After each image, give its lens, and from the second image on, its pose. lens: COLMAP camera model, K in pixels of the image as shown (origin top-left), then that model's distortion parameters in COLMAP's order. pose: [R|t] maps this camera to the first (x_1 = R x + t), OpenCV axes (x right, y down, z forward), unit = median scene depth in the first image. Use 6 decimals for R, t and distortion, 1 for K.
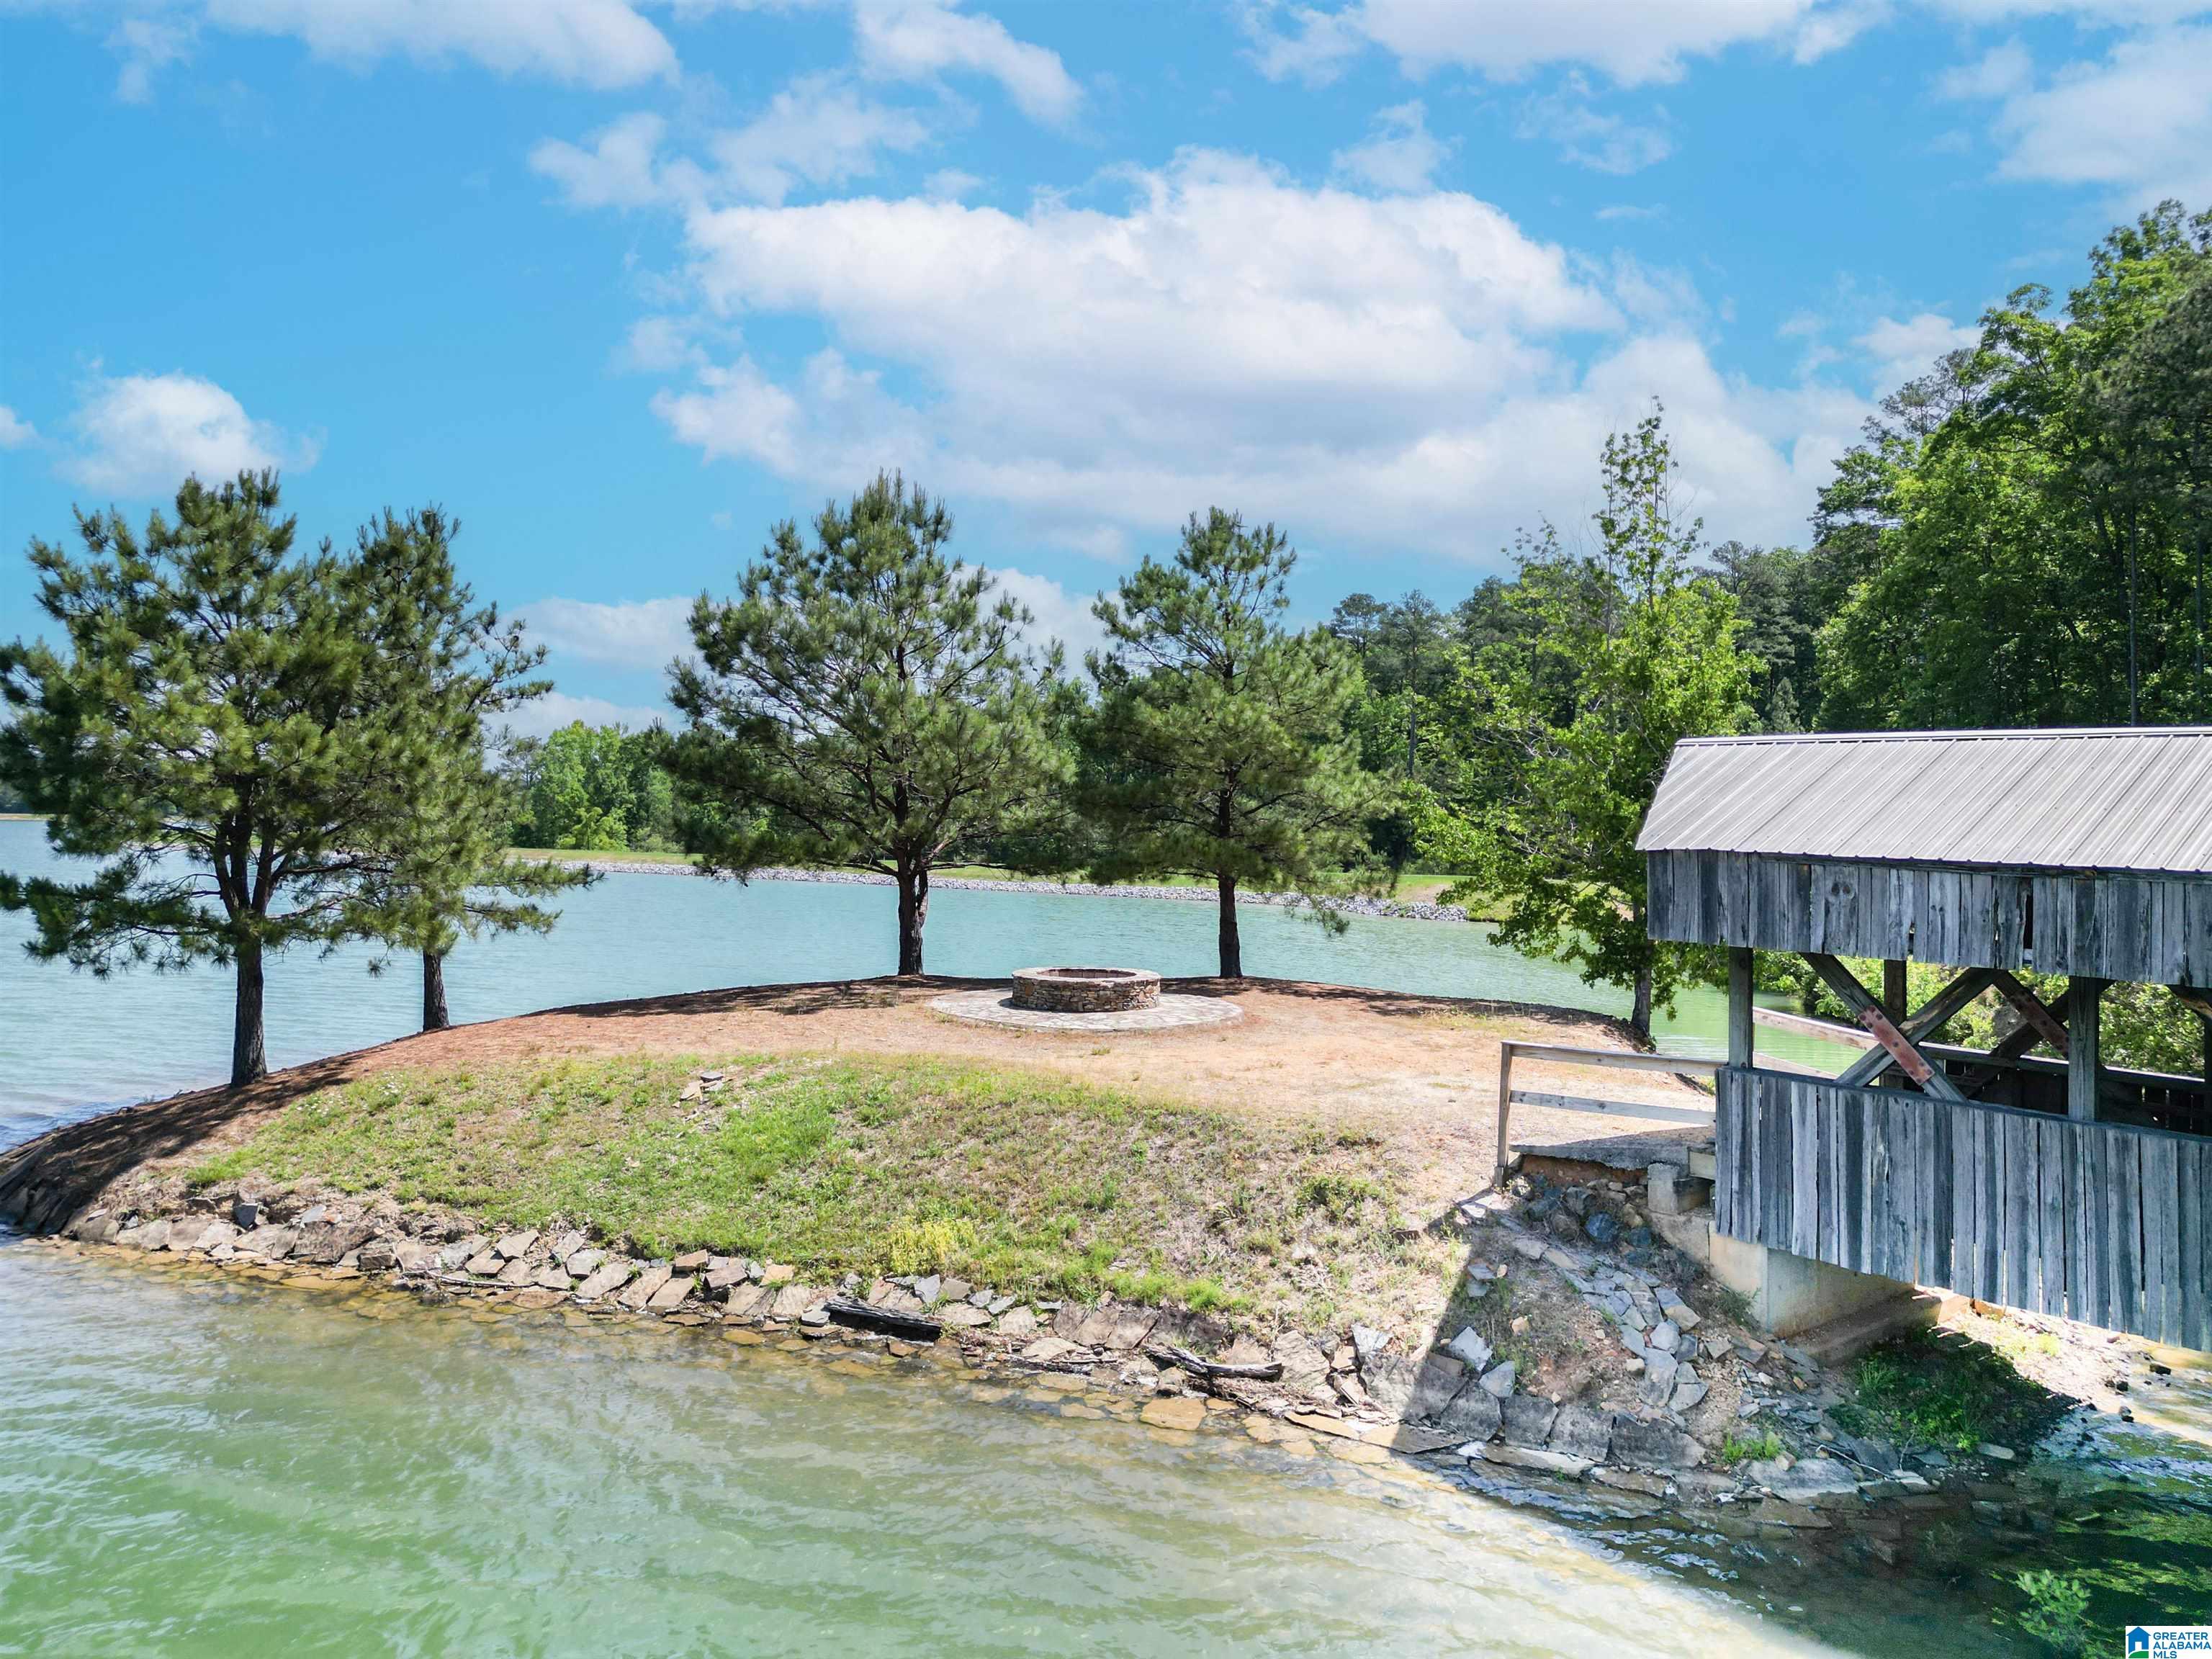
lens RADIAL K [[1549.9, 0, 1105.7], [0, 1549.9, 800.2], [0, 0, 1]] dist [0.083706, -0.079533]
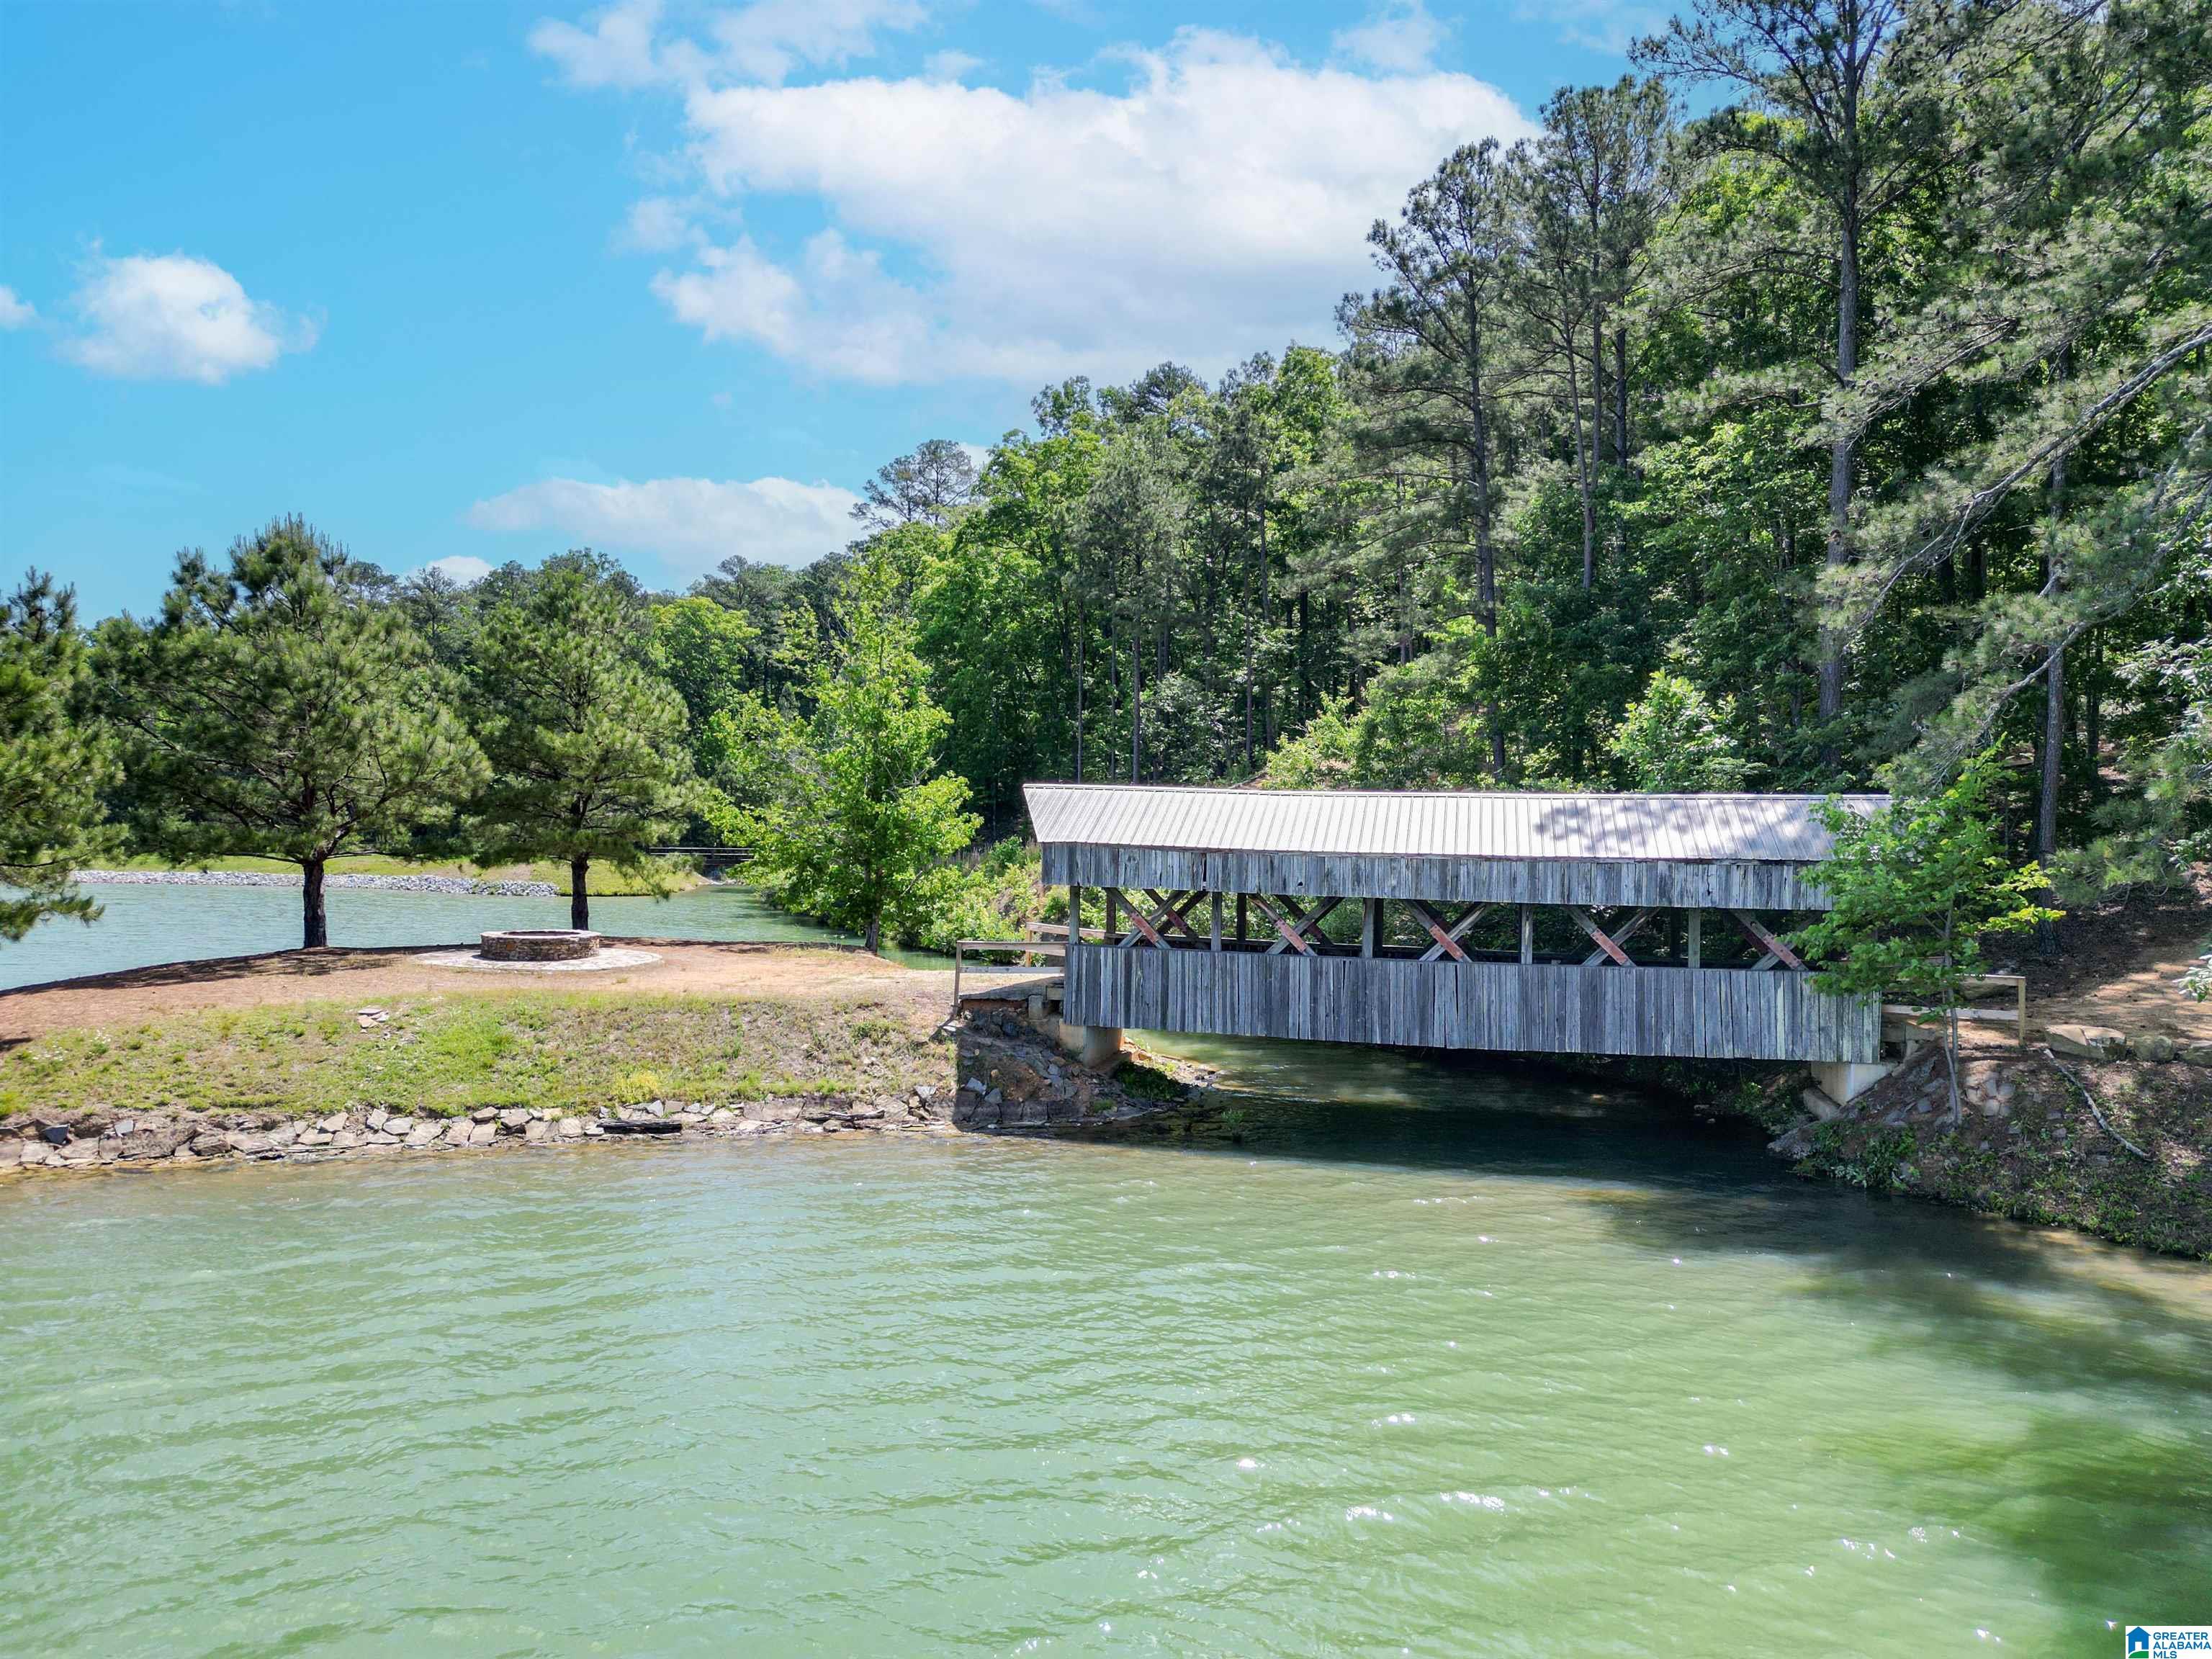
lens RADIAL K [[1549.9, 0, 1105.7], [0, 1549.9, 800.2], [0, 0, 1]] dist [0.083706, -0.079533]
pose [[0.793474, 0.007343, 0.608560, -0.729977], [-0.016888, 0.999808, 0.009955, -0.039647], [-0.608370, -0.018176, 0.793446, -0.592678]]
